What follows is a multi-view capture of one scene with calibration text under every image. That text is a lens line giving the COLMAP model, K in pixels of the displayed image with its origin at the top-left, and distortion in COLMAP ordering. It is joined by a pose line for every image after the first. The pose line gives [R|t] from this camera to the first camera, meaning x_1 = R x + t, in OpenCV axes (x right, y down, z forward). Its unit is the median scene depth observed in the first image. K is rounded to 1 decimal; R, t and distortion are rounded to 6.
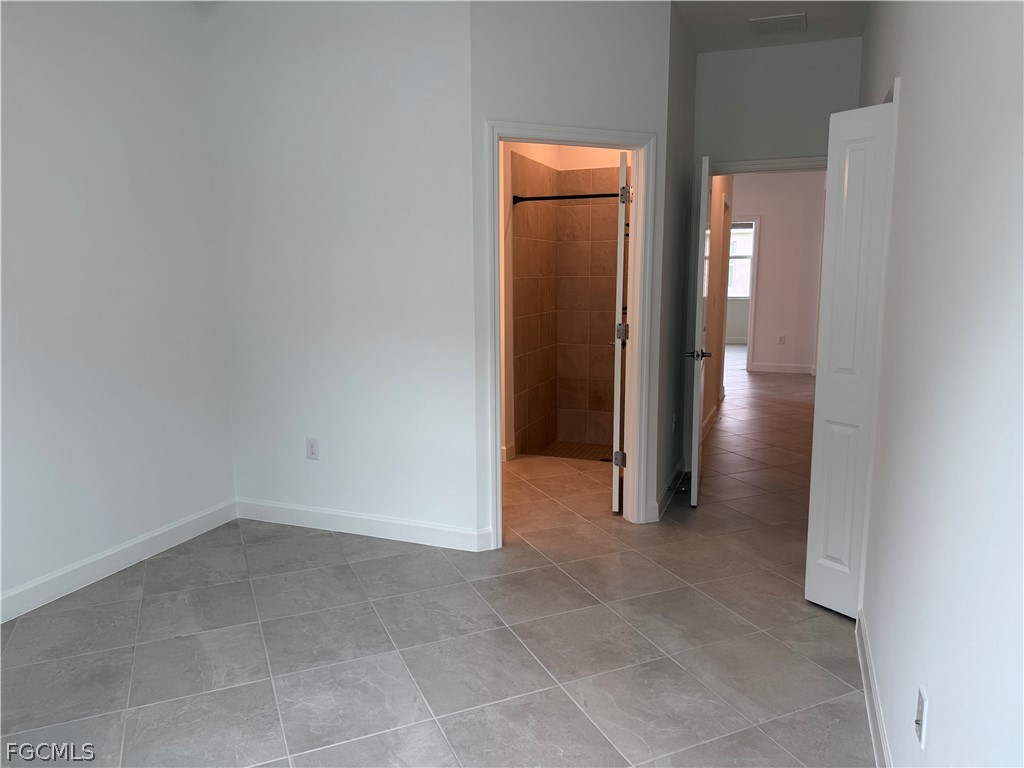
lens RADIAL K [[715.1, 0, 515.1], [0, 715.1, 386.8], [0, 0, 1]] dist [0.073889, -0.109761]
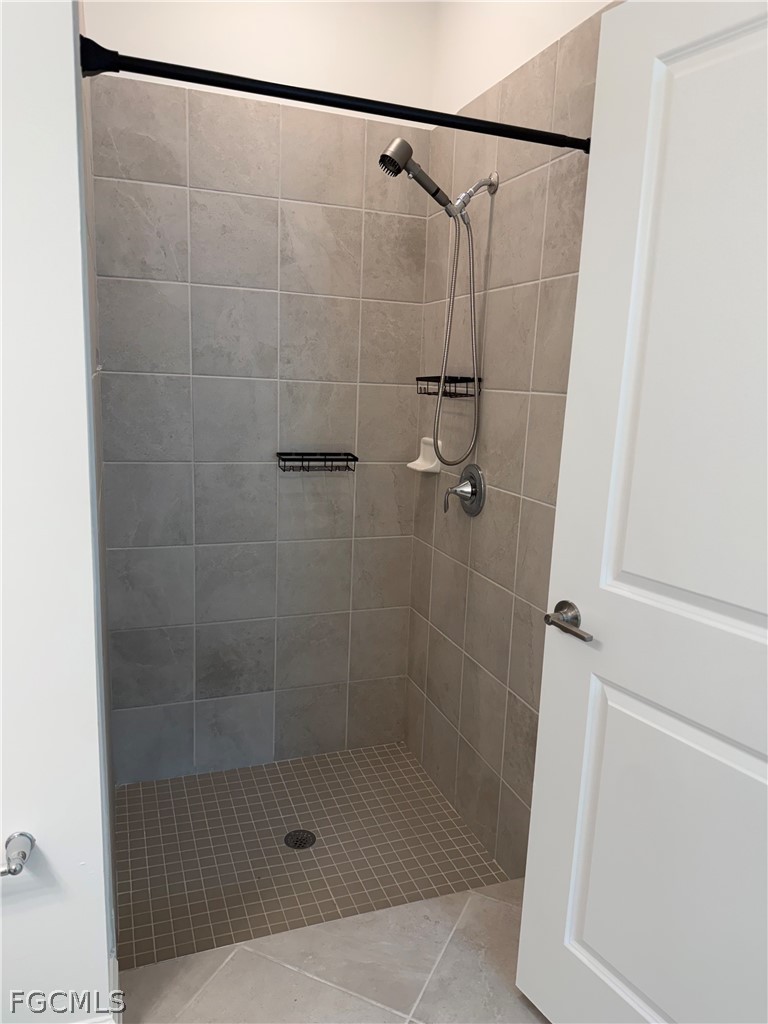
lens RADIAL K [[715.1, 0, 384.0], [0, 715.1, 512.0], [0, 0, 1]] dist [0.073889, -0.109761]
pose [[0.748043, -0.090991, 0.657383, -0.083032], [0.065147, 0.995840, 0.063707, -0.097582], [-0.660445, -0.004829, 0.750859, 0.631350]]
